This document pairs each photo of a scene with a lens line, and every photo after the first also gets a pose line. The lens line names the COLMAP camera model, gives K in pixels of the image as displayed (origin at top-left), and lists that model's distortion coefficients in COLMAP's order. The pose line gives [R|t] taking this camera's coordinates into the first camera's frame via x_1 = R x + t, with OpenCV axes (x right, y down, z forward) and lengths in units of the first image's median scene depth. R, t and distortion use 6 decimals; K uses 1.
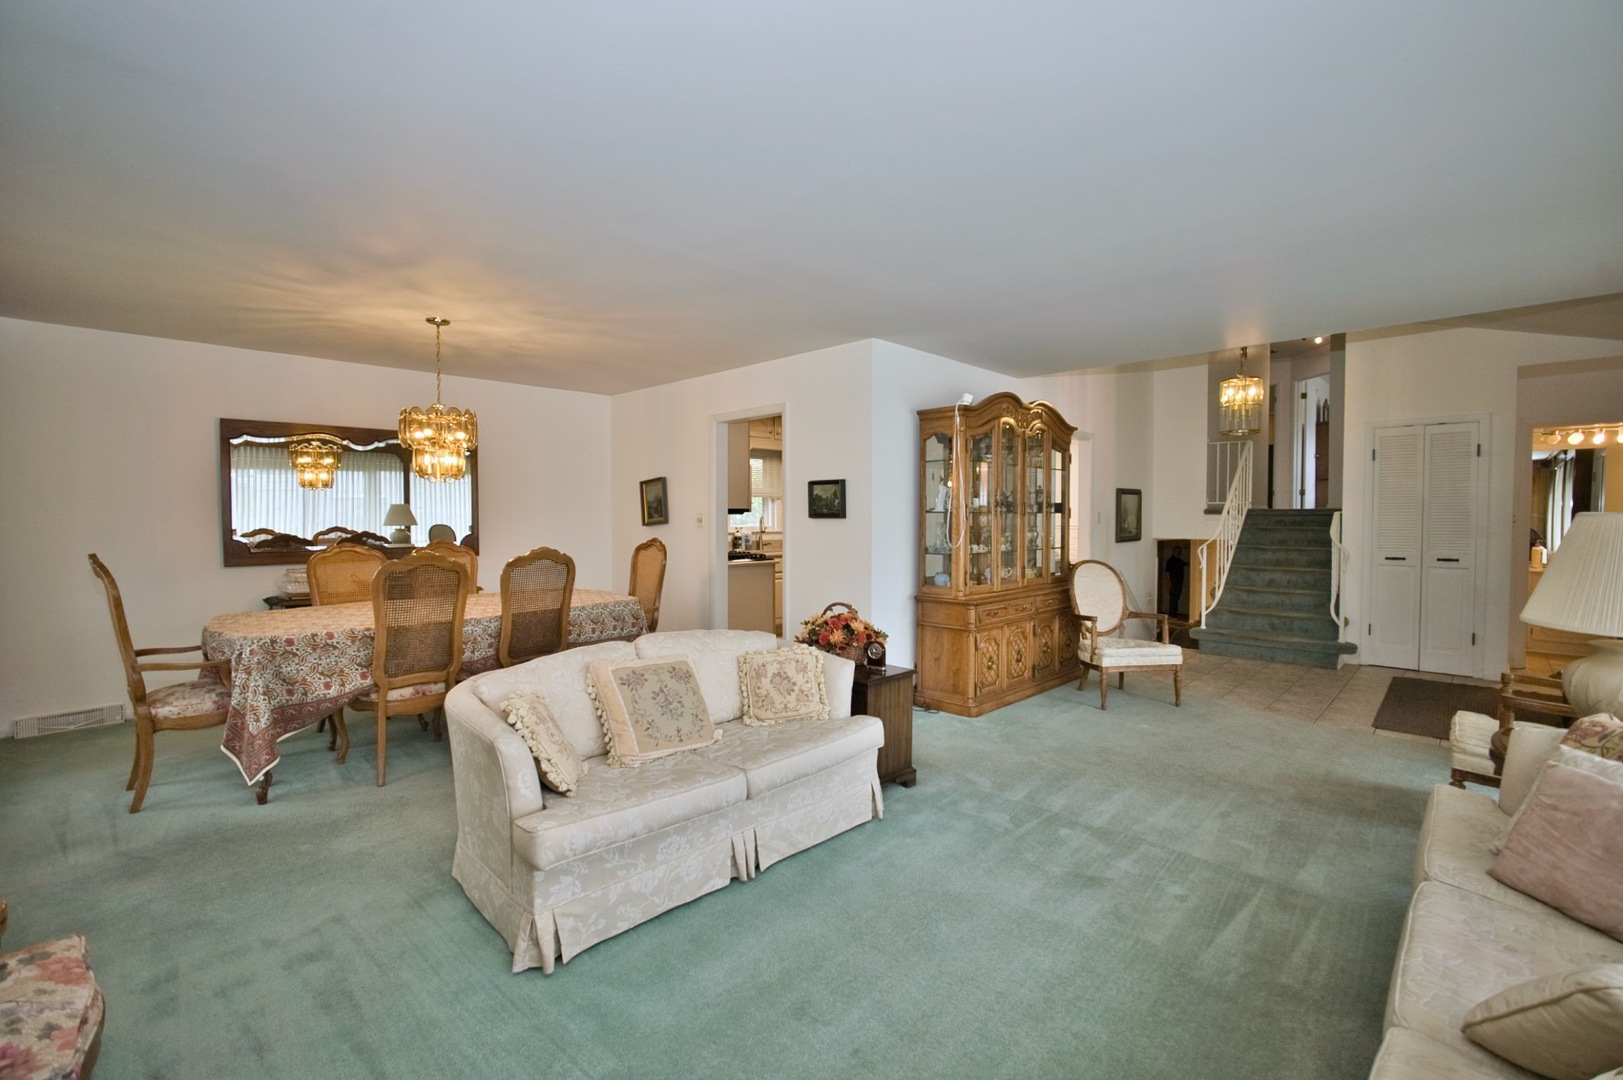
lens RADIAL K [[703.7, 0, 809.9], [0, 703.7, 537.7], [0, 0, 1]] dist [-0.025195, 0.007239]
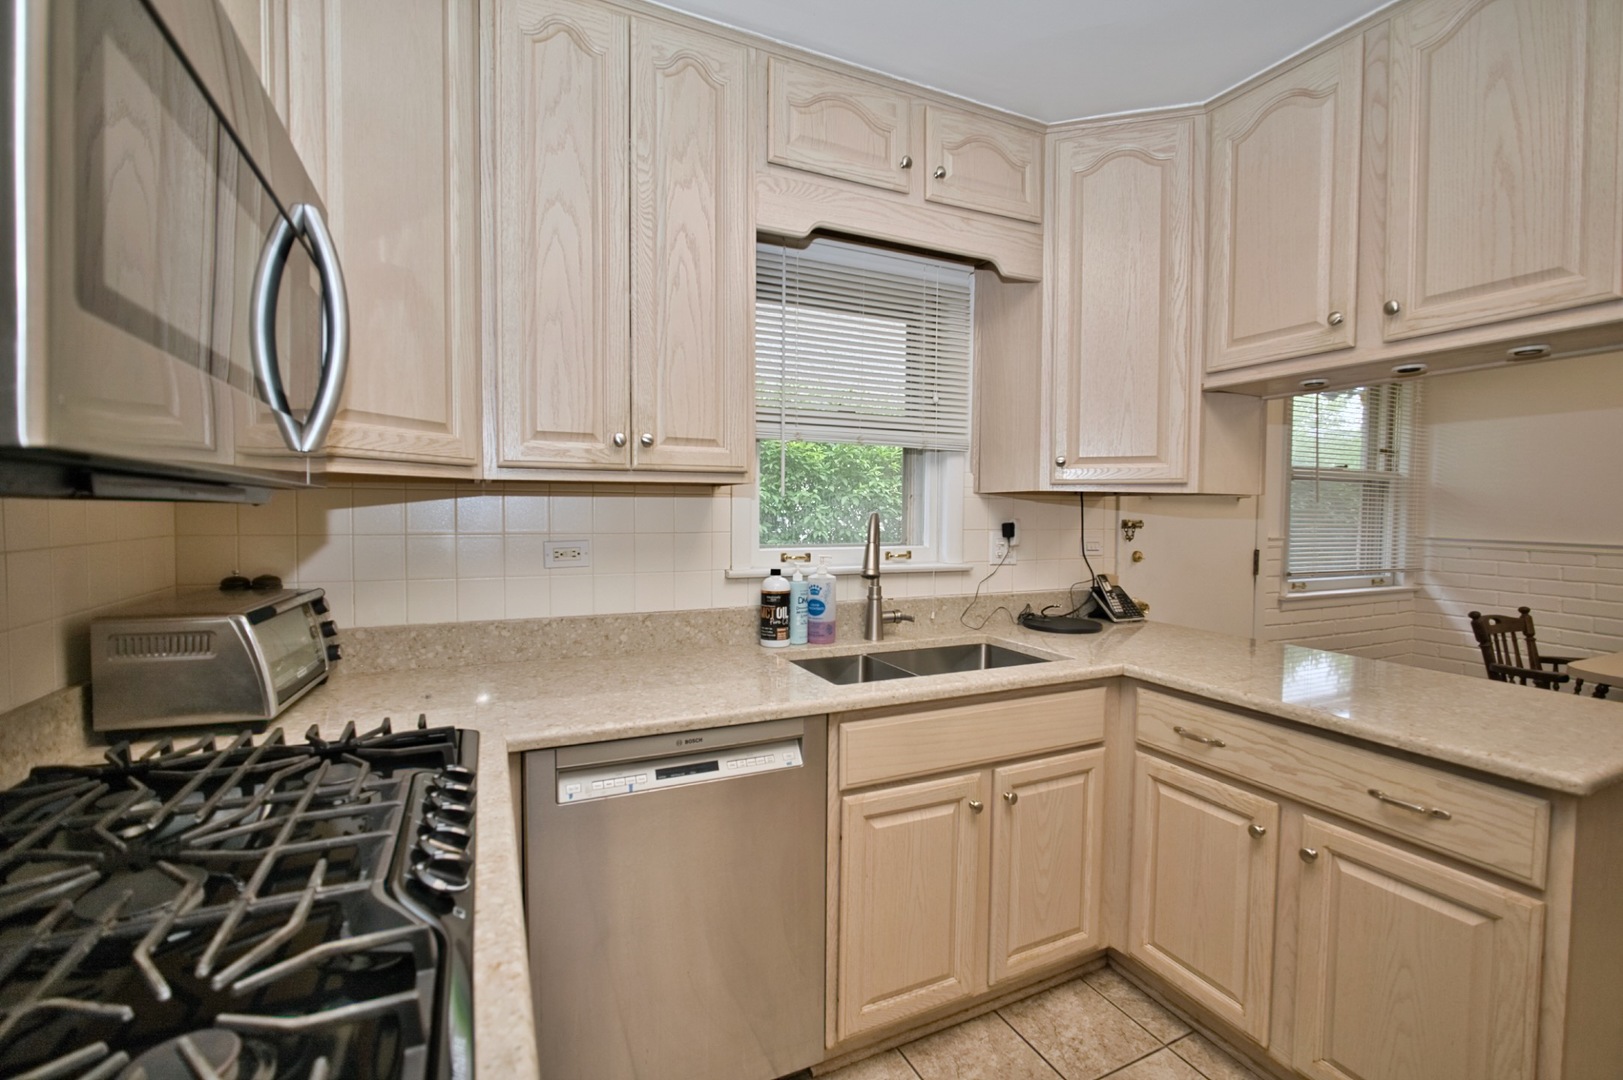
lens RADIAL K [[703.7, 0, 809.9], [0, 703.7, 537.7], [0, 0, 1]] dist [-0.025195, 0.007239]
pose [[0.937156, 0.021928, -0.348220, -0.001383], [-0.020043, 0.999758, 0.009015, -0.044230], [0.348334, -0.001469, 0.937369, 1.394784]]
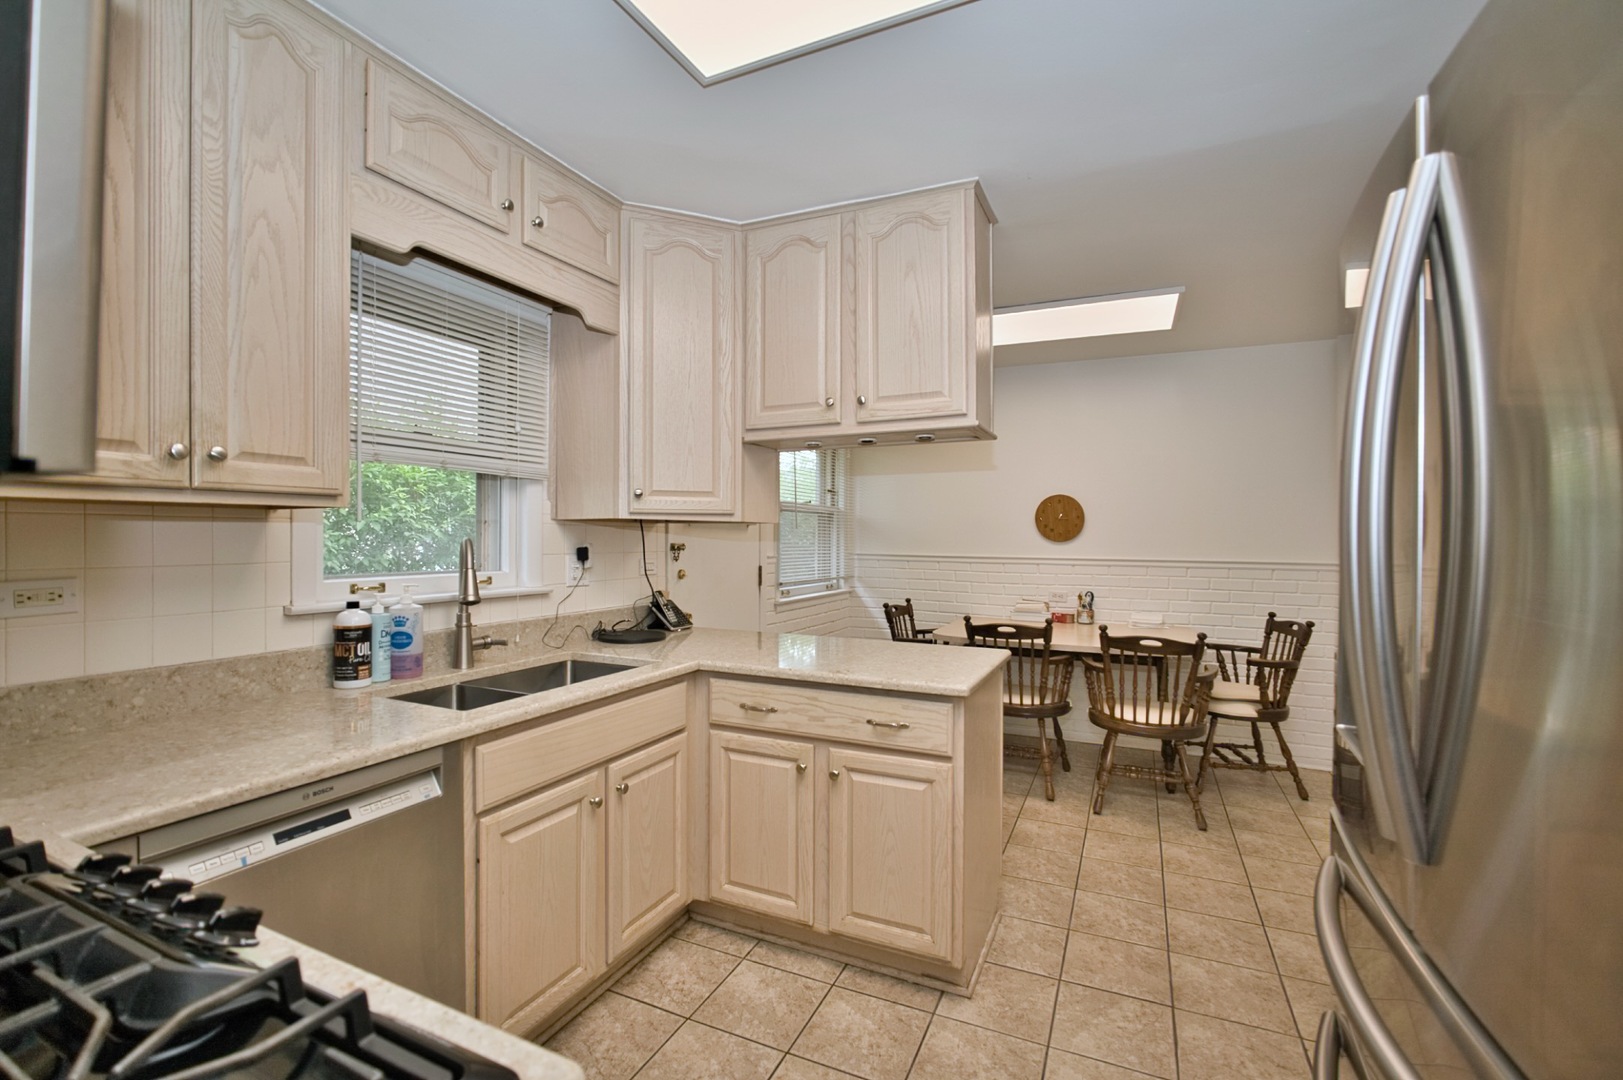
lens RADIAL K [[703.7, 0, 809.9], [0, 703.7, 537.7], [0, 0, 1]] dist [-0.025195, 0.007239]
pose [[0.942883, 0.003617, 0.333106, -0.066593], [0.007224, 0.999484, -0.031301, -0.041954], [-0.333047, 0.031919, 0.942370, 1.335584]]
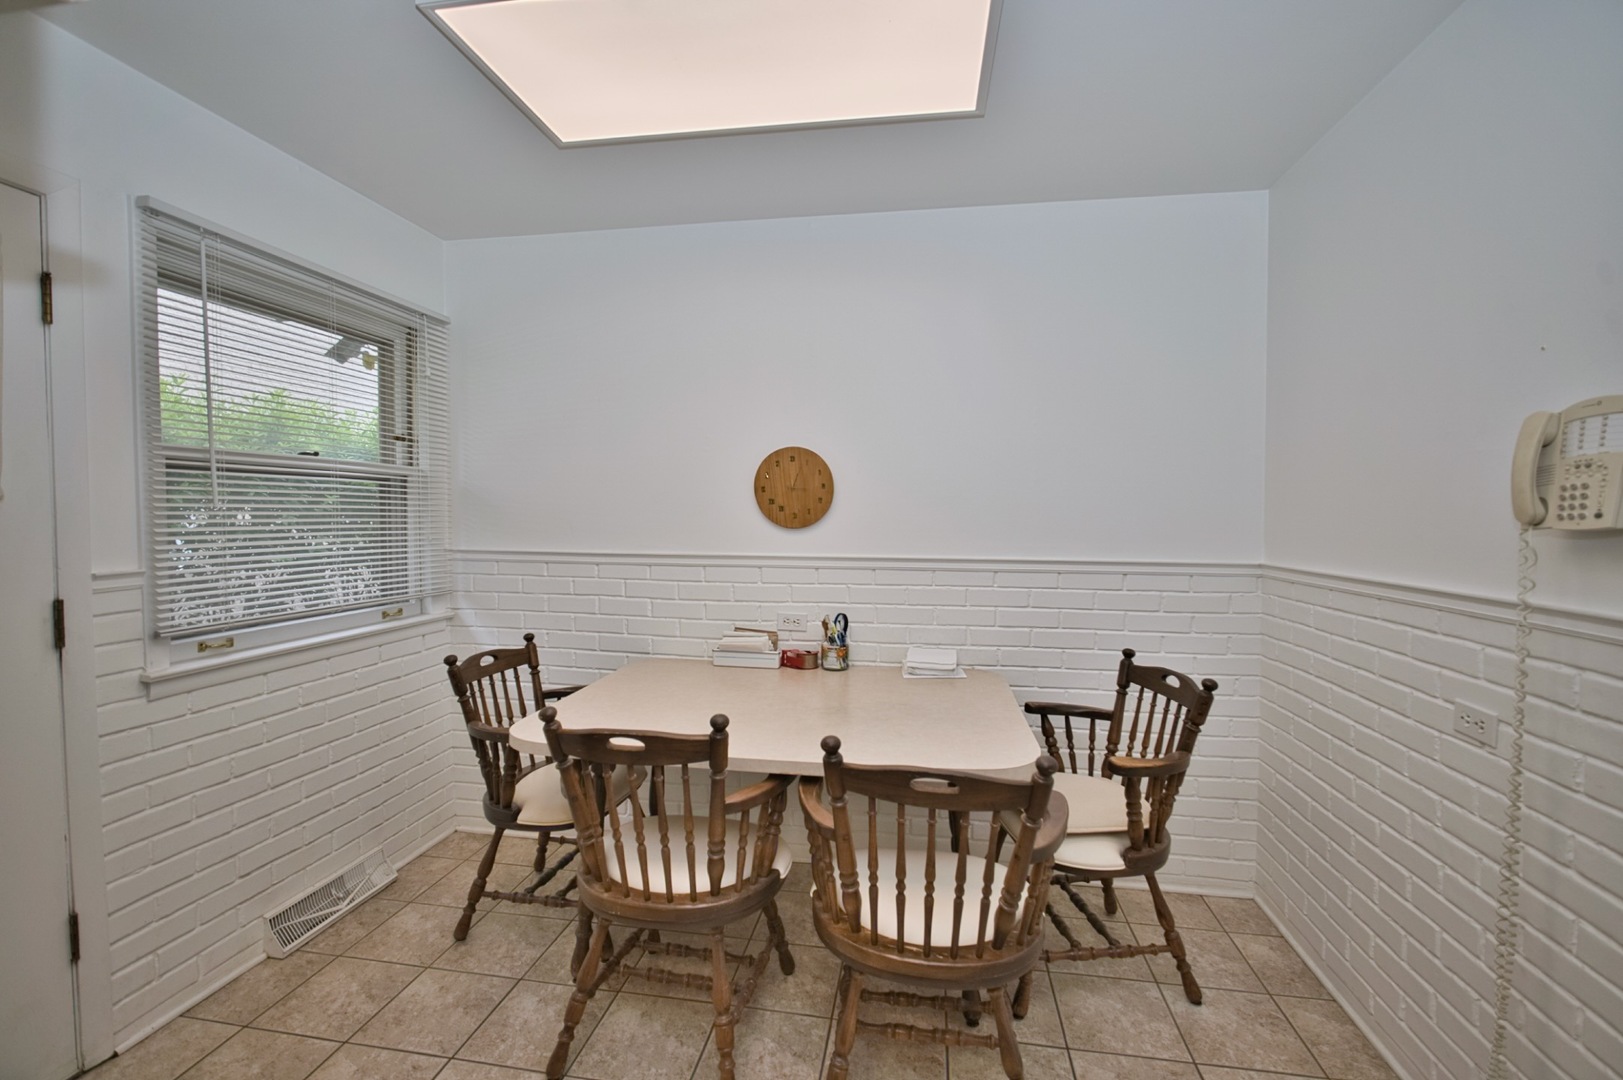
lens RADIAL K [[703.7, 0, 809.9], [0, 703.7, 537.7], [0, 0, 1]] dist [-0.025195, 0.007239]
pose [[0.821171, -0.021261, 0.570287, 0.304067], [0.019225, 0.999769, 0.009590, -0.063980], [-0.570359, 0.003088, 0.821390, 1.695954]]
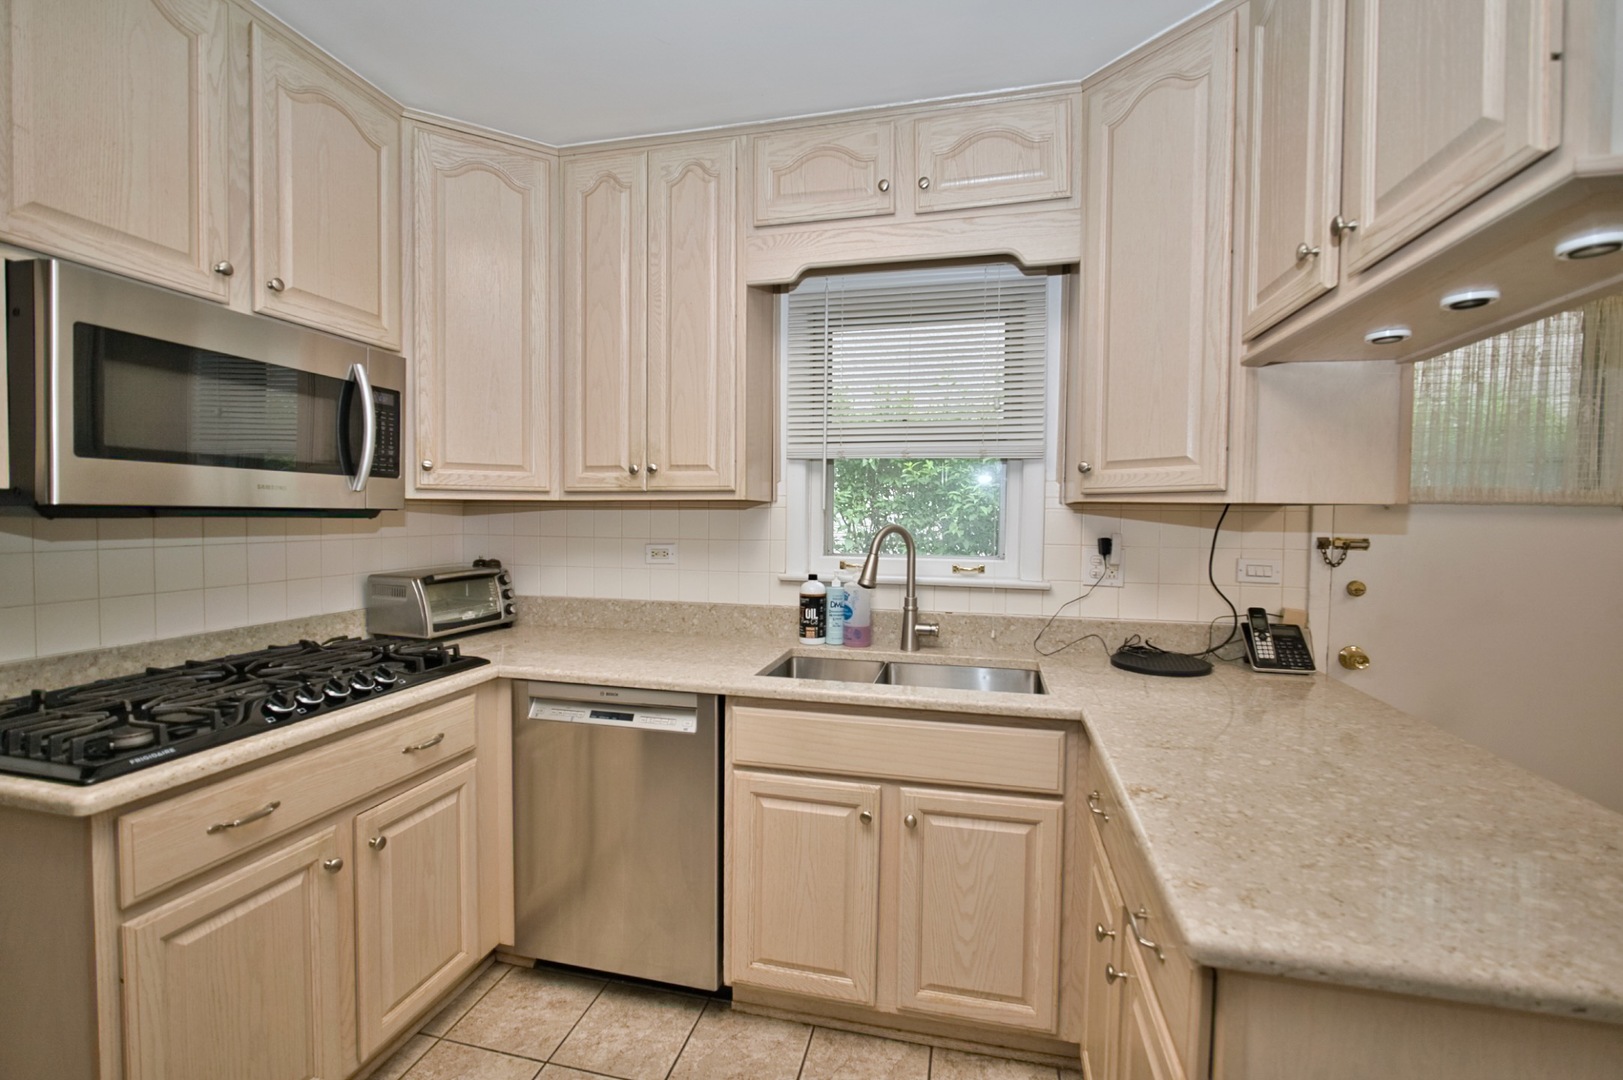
lens RADIAL K [[703.7, 0, 809.9], [0, 703.7, 537.7], [0, 0, 1]] dist [-0.025195, 0.007239]
pose [[0.515193, 0.035412, -0.856343, 0.265257], [-0.037585, 0.999118, 0.018704, -0.055918], [0.856250, 0.022550, 0.516069, 1.555808]]
